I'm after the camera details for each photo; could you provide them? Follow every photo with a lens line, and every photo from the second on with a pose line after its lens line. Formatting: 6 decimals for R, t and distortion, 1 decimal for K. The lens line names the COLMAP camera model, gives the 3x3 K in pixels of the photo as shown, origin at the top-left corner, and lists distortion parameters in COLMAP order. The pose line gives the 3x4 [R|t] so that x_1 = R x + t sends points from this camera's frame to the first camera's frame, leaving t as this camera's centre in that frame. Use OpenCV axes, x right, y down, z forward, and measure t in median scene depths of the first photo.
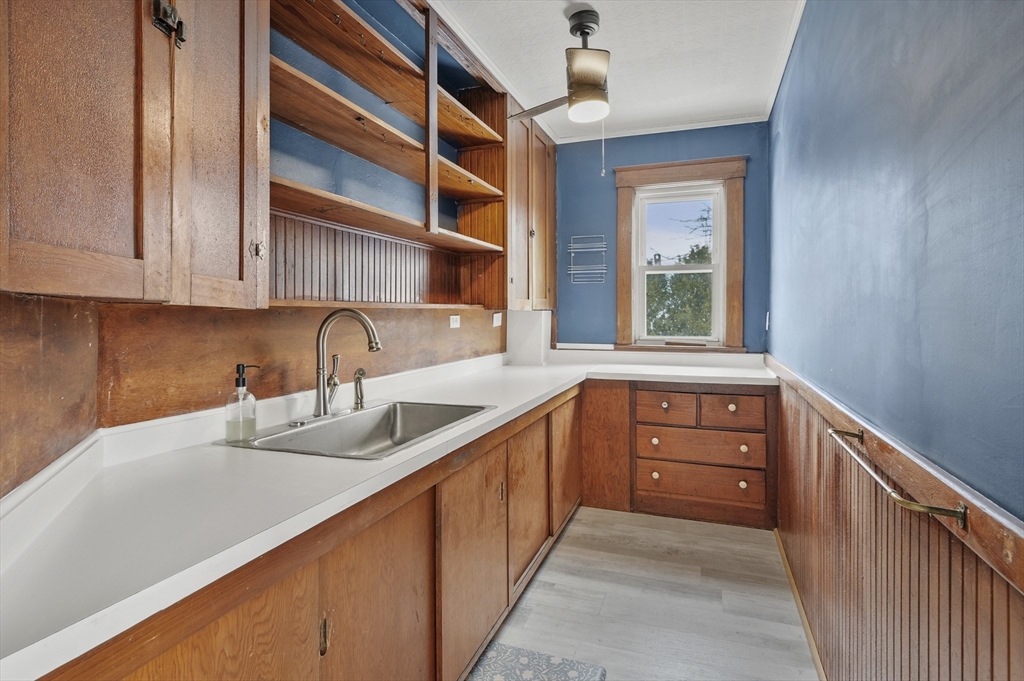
lens RADIAL K [[522.3, 0, 509.5], [0, 522.3, 334.4], [0, 0, 1]] dist [-0.017136, -0.000321]
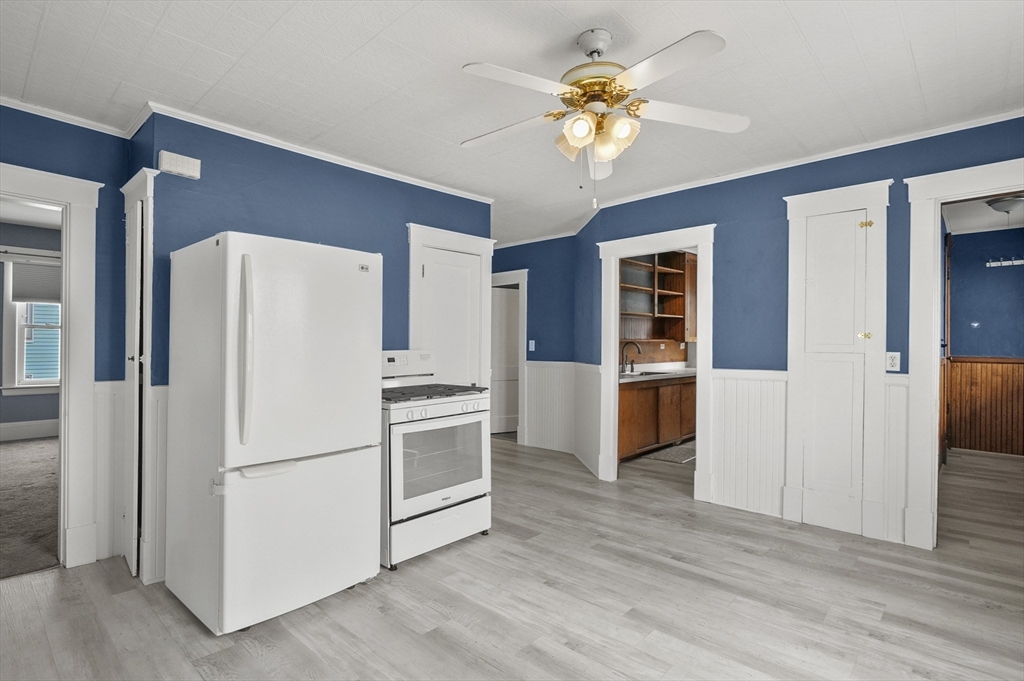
lens RADIAL K [[507.9, 0, 517.7], [0, 507.9, 337.2], [0, 0, 1]] dist [-0.002865, -0.000373]
pose [[0.930462, 0.005269, -0.366350, 0.129405], [-0.022217, 0.998868, -0.042062, 0.046012], [0.365714, 0.047276, 0.929526, -1.396258]]
